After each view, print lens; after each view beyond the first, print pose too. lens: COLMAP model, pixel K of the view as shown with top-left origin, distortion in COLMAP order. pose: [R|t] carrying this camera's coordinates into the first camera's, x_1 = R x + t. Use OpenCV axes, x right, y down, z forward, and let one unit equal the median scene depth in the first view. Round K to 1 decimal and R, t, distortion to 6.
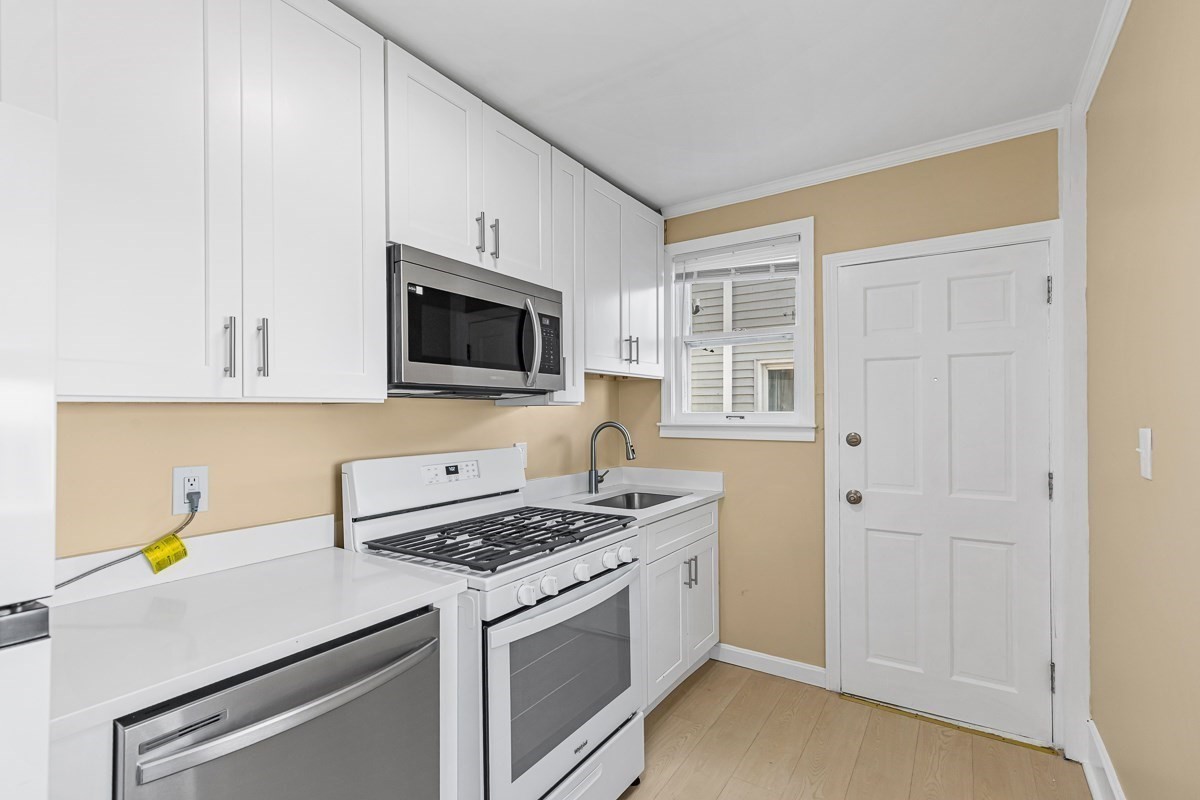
lens RADIAL K [[550.8, 0, 600.0], [0, 550.8, 402.3], [0, 0, 1]] dist [0.012733, -0.000883]
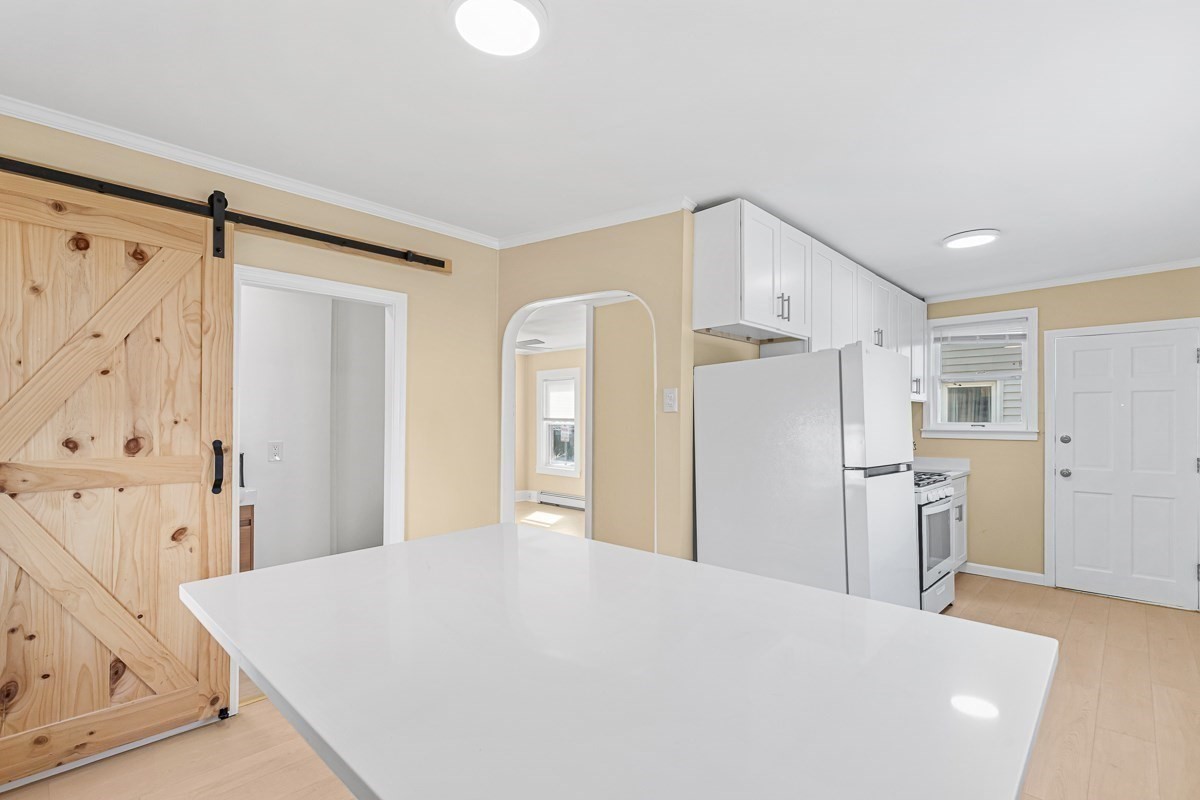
lens RADIAL K [[550.8, 0, 601.2], [0, 550.8, 411.6], [0, 0, 1]] dist [0.012733, -0.000883]
pose [[0.983873, 0.005868, -0.178774, -0.621476], [-0.005767, 0.999983, 0.001086, -0.011451], [0.178777, -0.000037, 0.983890, -0.909771]]
